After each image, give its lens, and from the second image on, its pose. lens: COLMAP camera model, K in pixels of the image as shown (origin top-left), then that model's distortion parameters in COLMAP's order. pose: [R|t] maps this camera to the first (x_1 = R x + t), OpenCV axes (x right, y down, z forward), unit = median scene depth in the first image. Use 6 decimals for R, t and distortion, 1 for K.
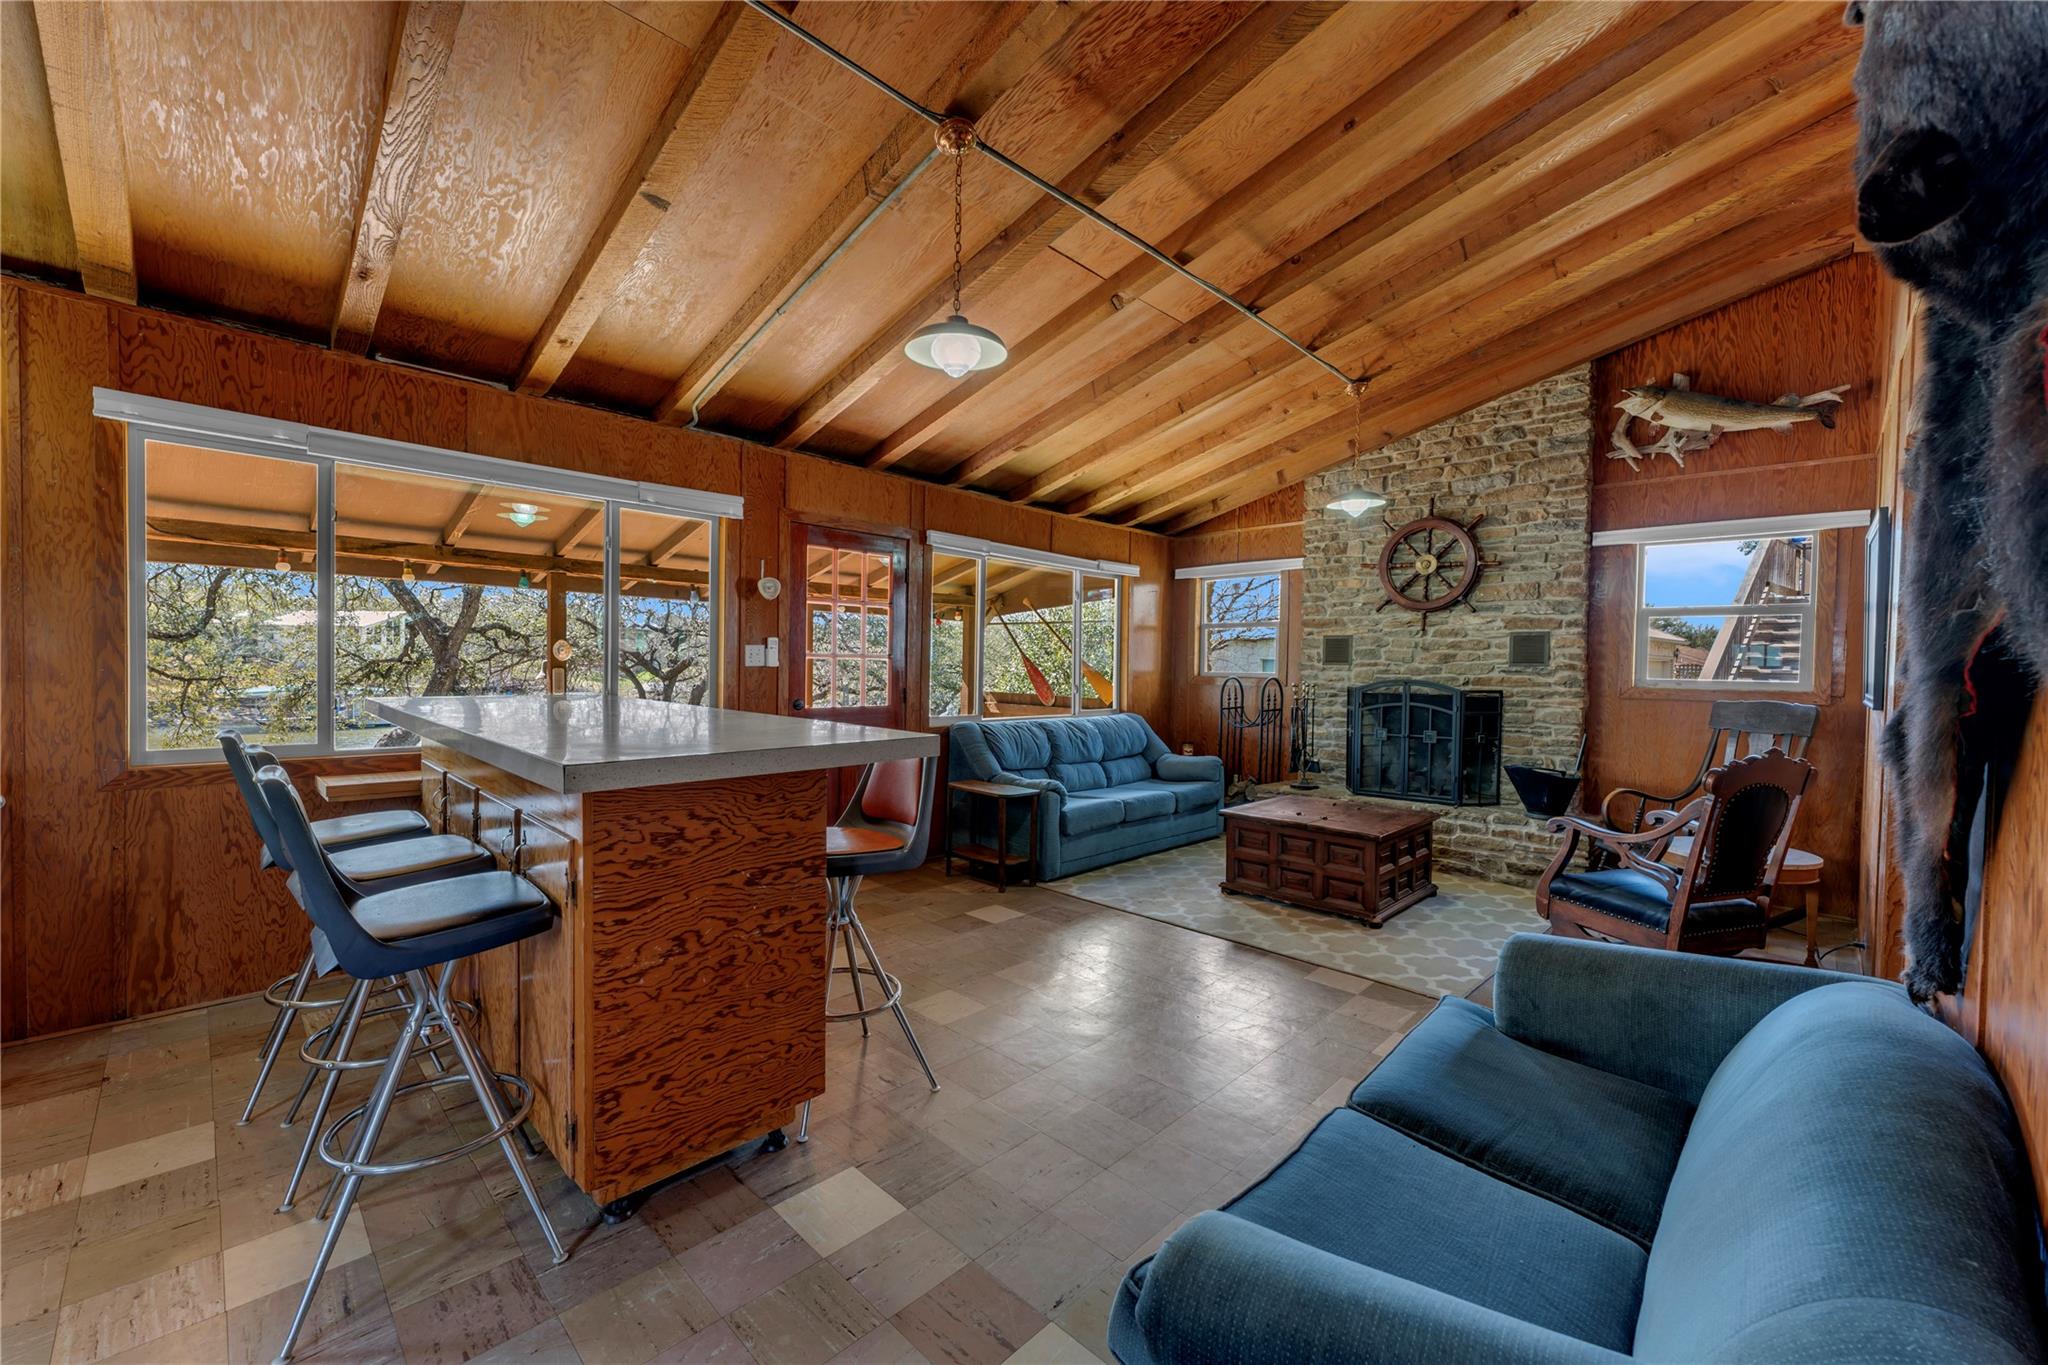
lens RADIAL K [[816.9, 0, 1018.6], [0, 816.9, 684.1], [0, 0, 1]] dist [-0.000498, -0.000145]
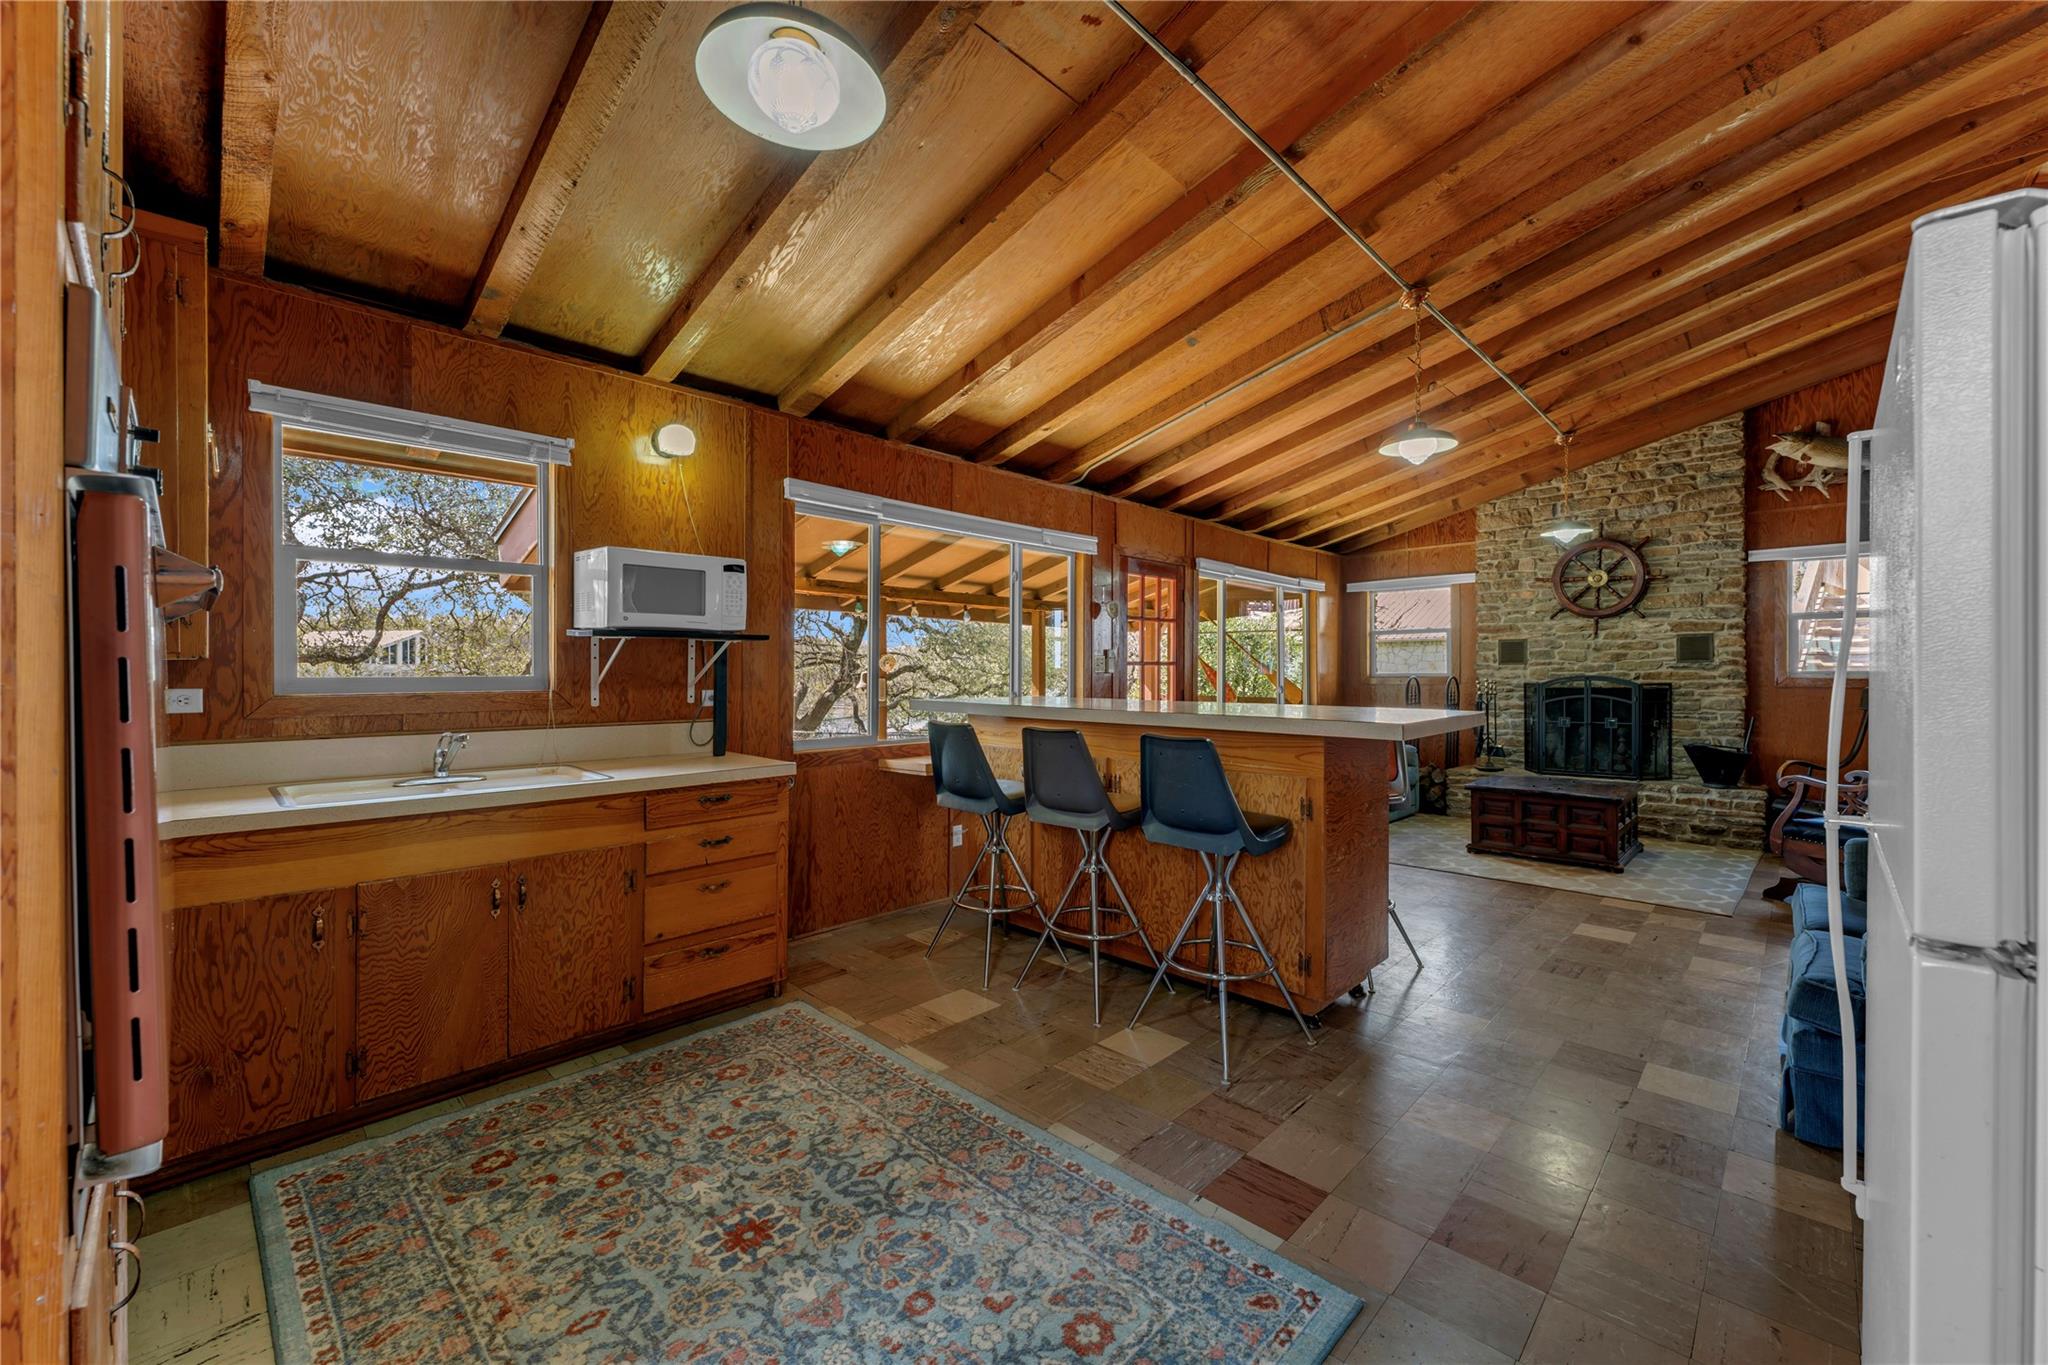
lens RADIAL K [[829.6, 0, 1027.2], [0, 829.6, 676.5], [0, 0, 1]] dist [-0.001457, 0.000489]
pose [[0.999739, -0.017885, 0.014228, -0.371424], [0.018164, 0.999640, -0.019733, 0.005105], [-0.013870, 0.019986, 0.999704, -0.202475]]
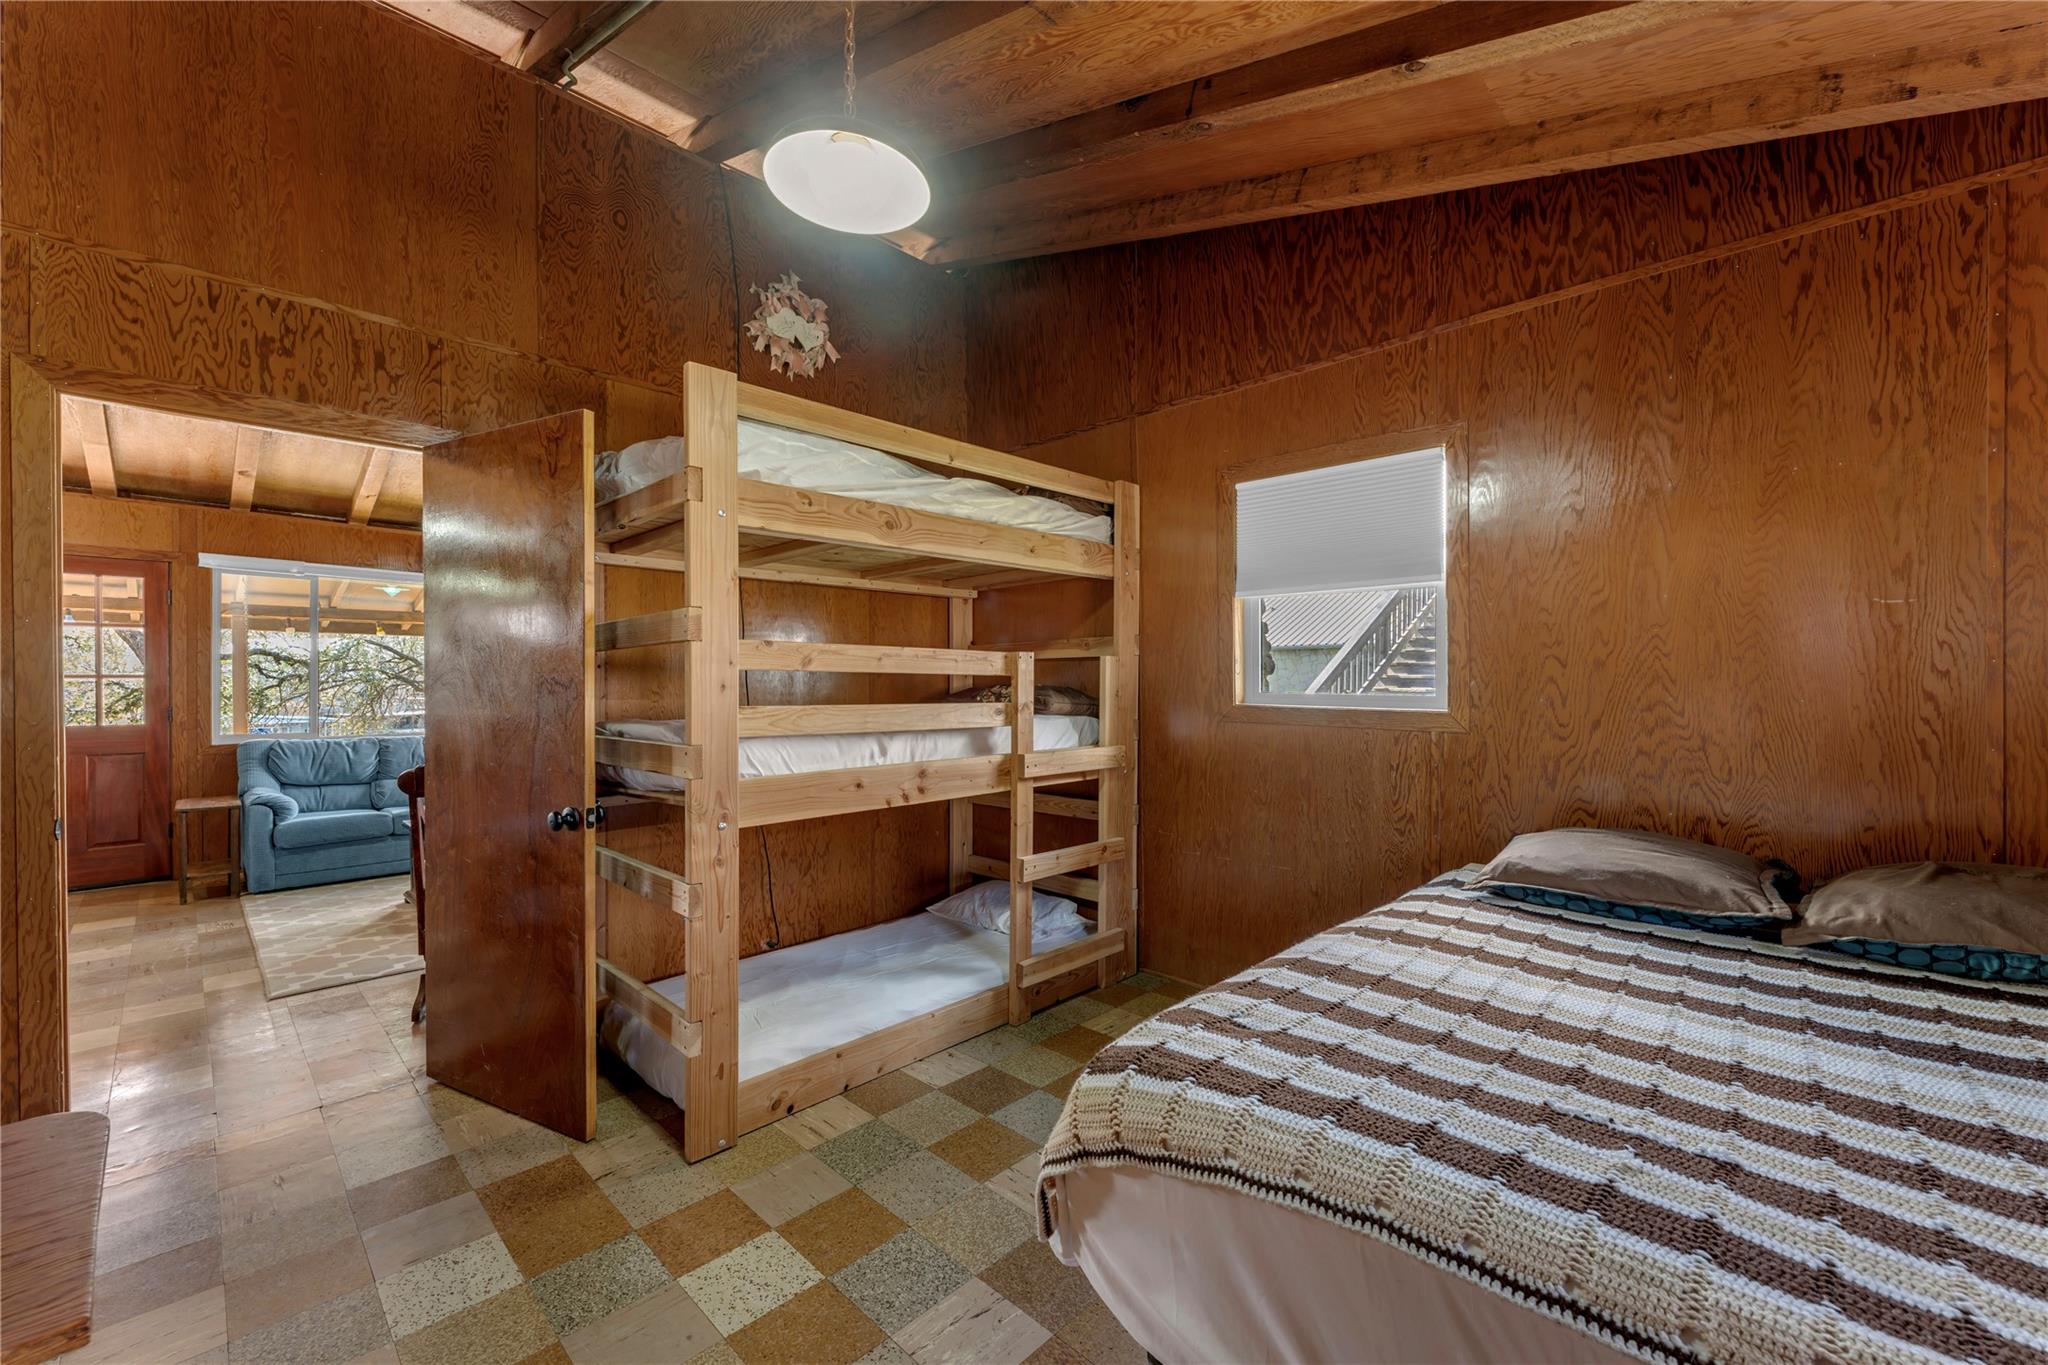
lens RADIAL K [[839.3, 0, 1021.7], [0, 839.3, 684.9], [0, 0, 1]] dist [-0.000259, -0.000035]
pose [[0.999858, -0.016524, -0.003452, 0.909418], [0.016447, 0.999640, -0.021210, 0.017004], [0.003801, 0.021151, 0.999769, -0.048735]]
